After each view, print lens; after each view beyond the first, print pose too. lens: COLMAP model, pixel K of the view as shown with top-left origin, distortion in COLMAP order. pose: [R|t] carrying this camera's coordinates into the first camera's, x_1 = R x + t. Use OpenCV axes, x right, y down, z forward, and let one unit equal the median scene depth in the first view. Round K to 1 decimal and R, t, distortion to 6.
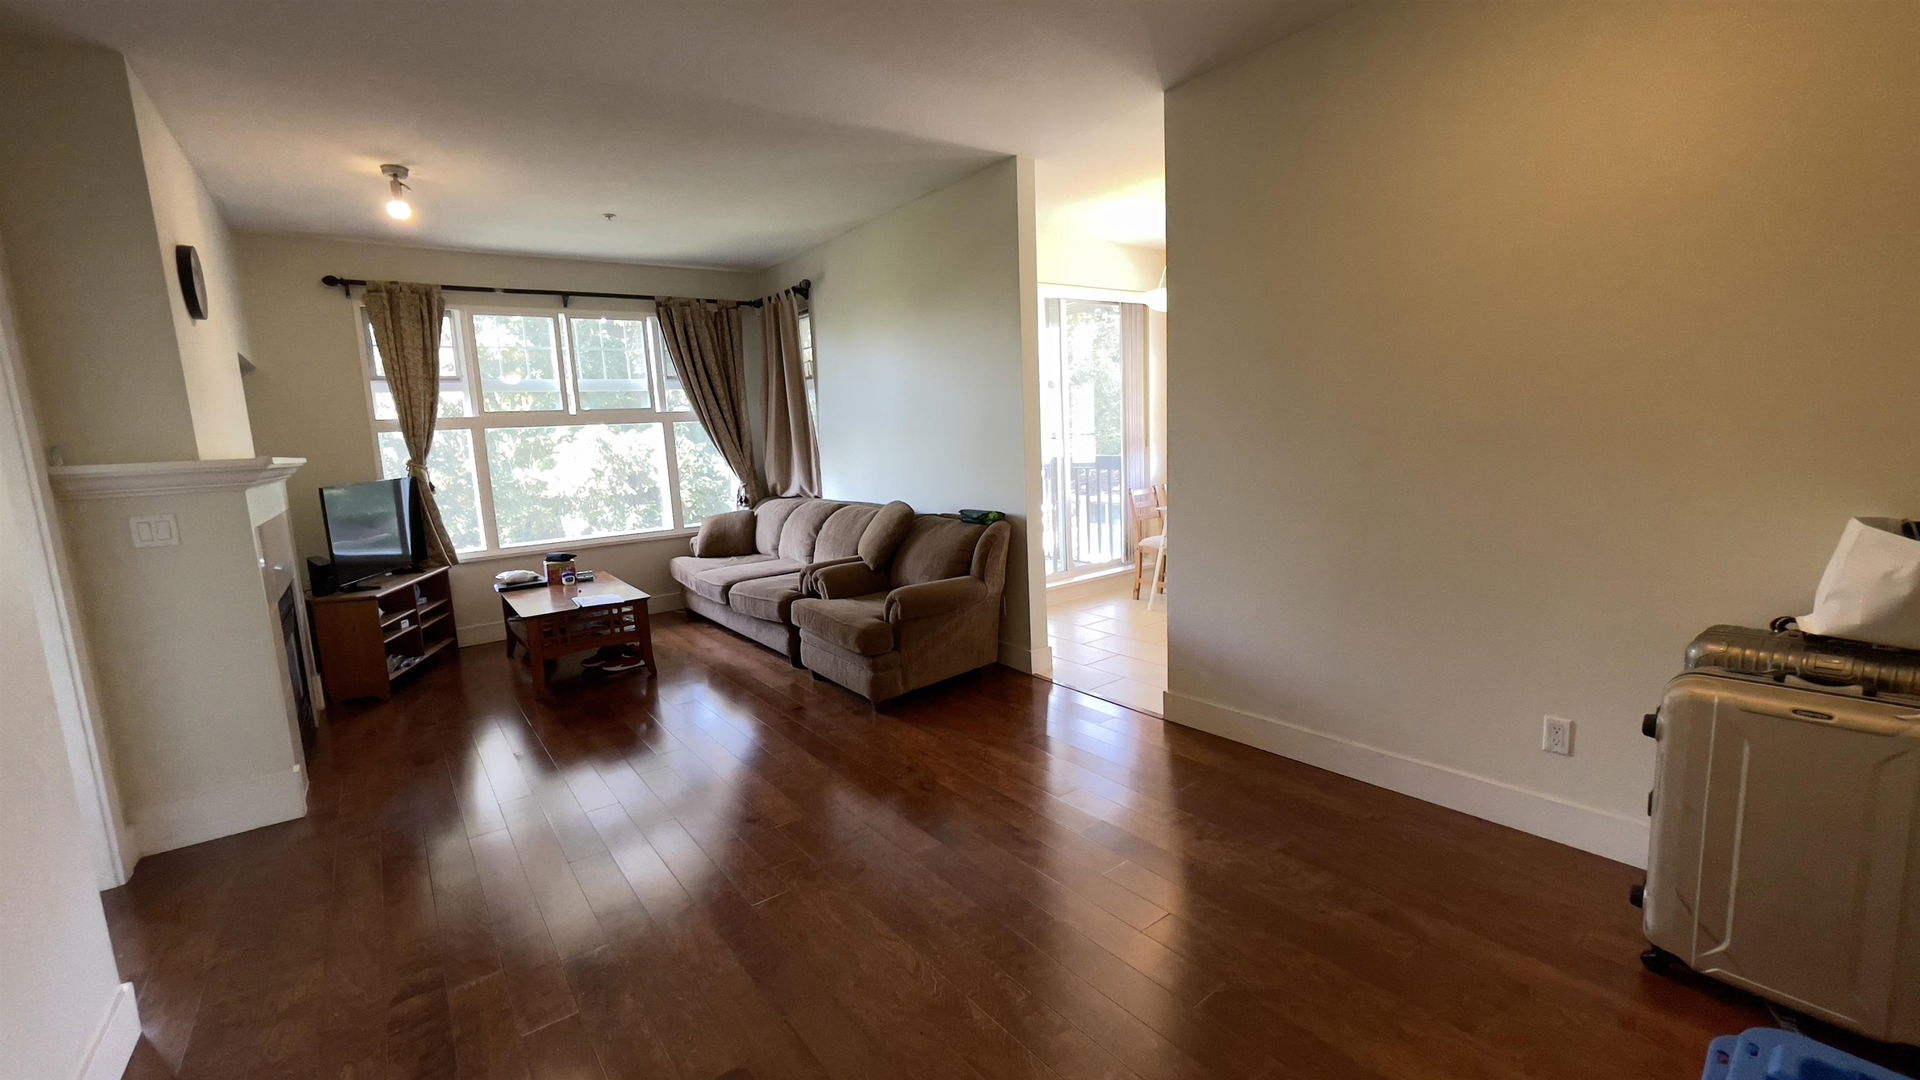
lens RADIAL K [[779.7, 0, 952.1], [0, 779.7, 544.6], [0, 0, 1]] dist [-0.008204, 0.000090]
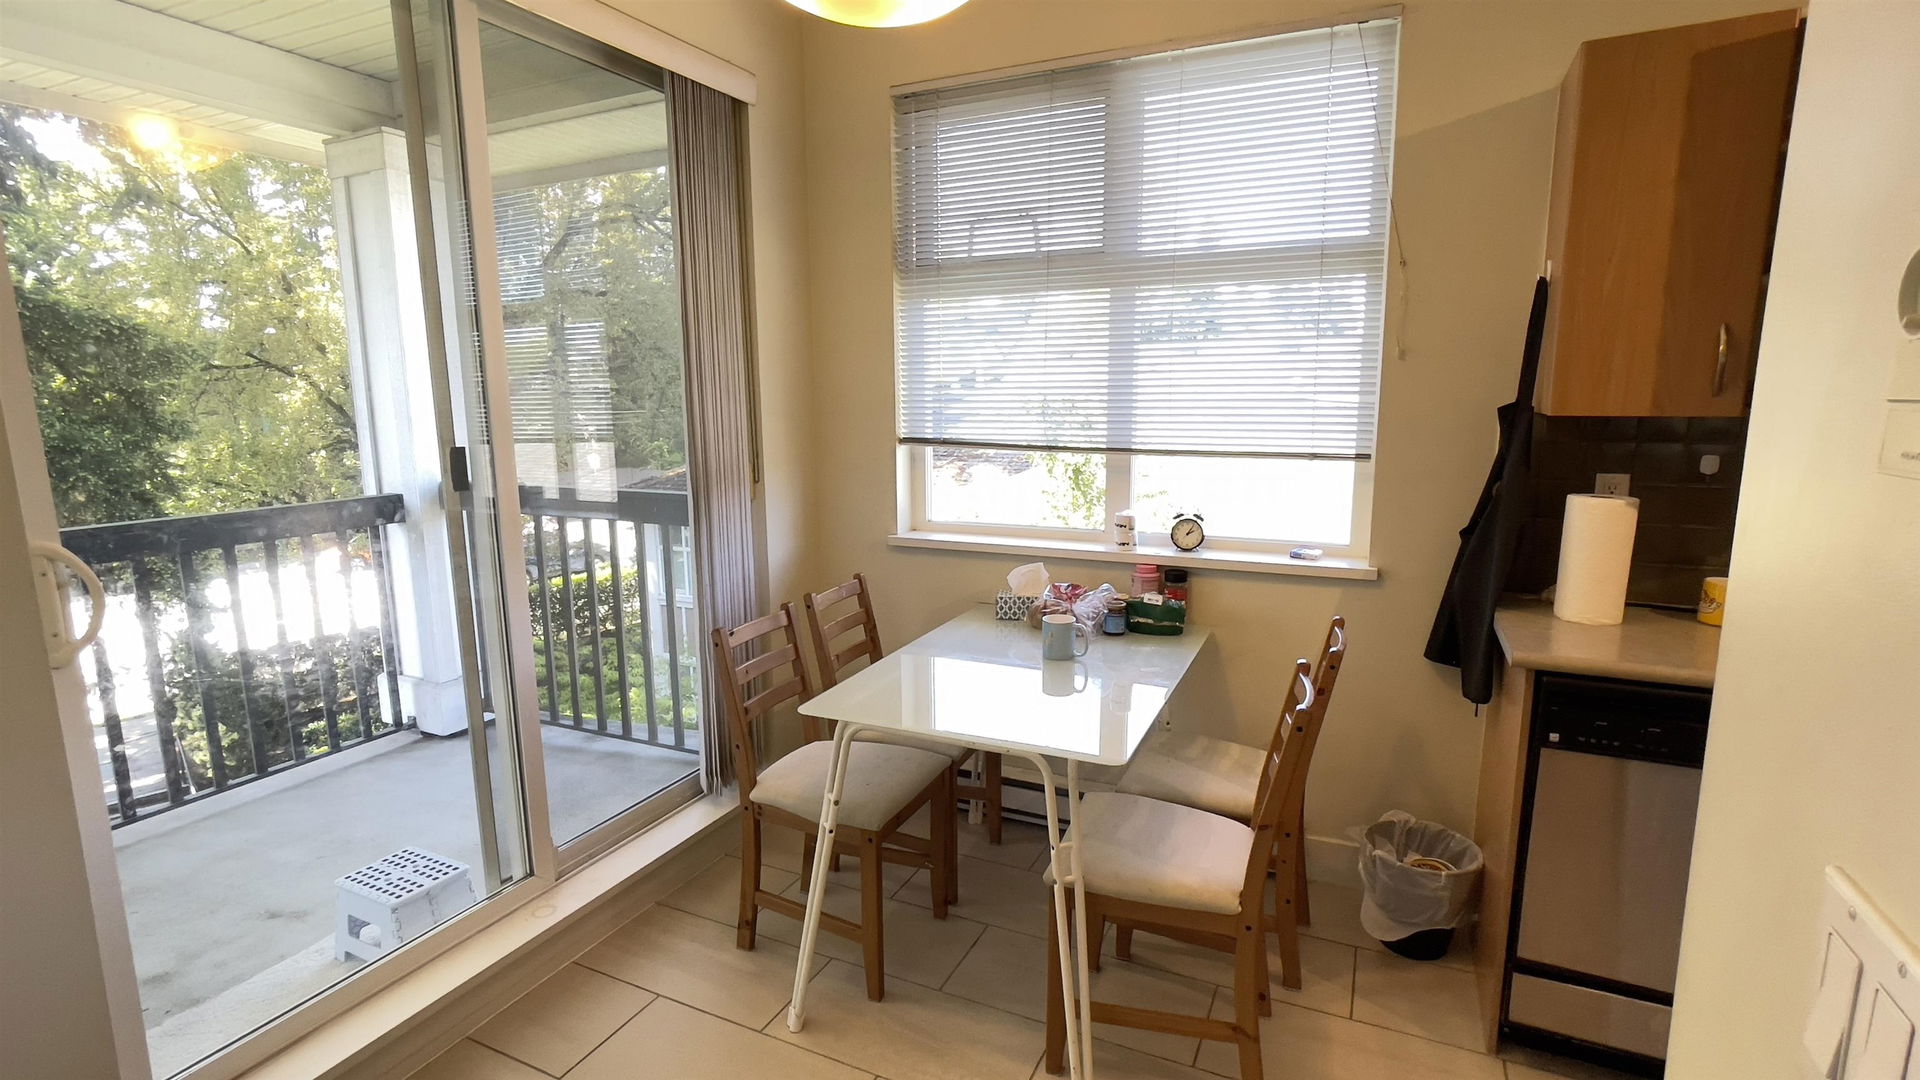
lens RADIAL K [[906.6, 0, 960.0], [0, 906.6, 540.0], [0, 0, 1]] dist [0.000515, 0.000295]
pose [[0.885088, -0.036404, 0.463997, 0.180771], [0.034125, 0.999329, 0.013311, -0.142916], [-0.464171, 0.004053, 0.885737, 0.777424]]
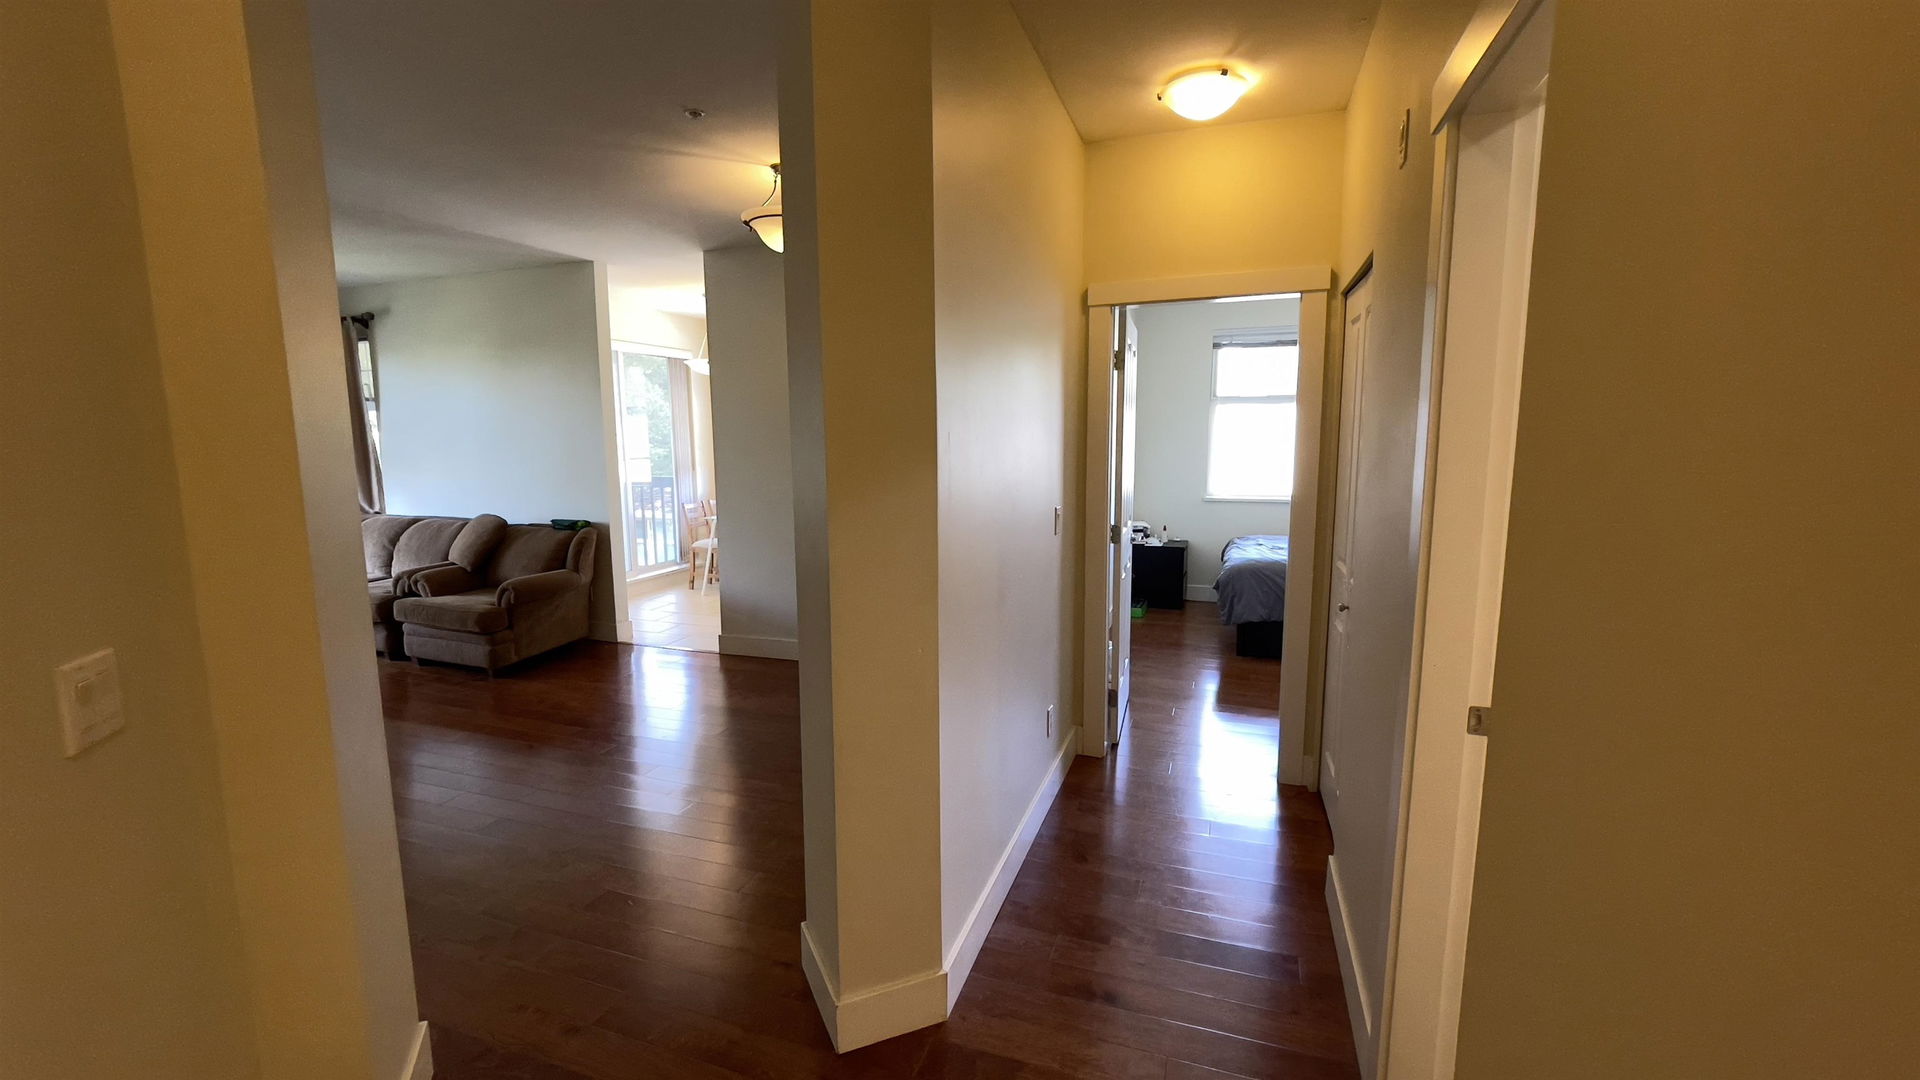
lens RADIAL K [[779.7, 0, 952.1], [0, 779.7, 544.6], [0, 0, 1]] dist [-0.008204, 0.000090]
pose [[0.839784, -0.035214, 0.541777, -0.122224], [0.046770, 0.998877, -0.007572, 0.034227], [-0.540902, 0.031698, 0.840488, -0.398218]]
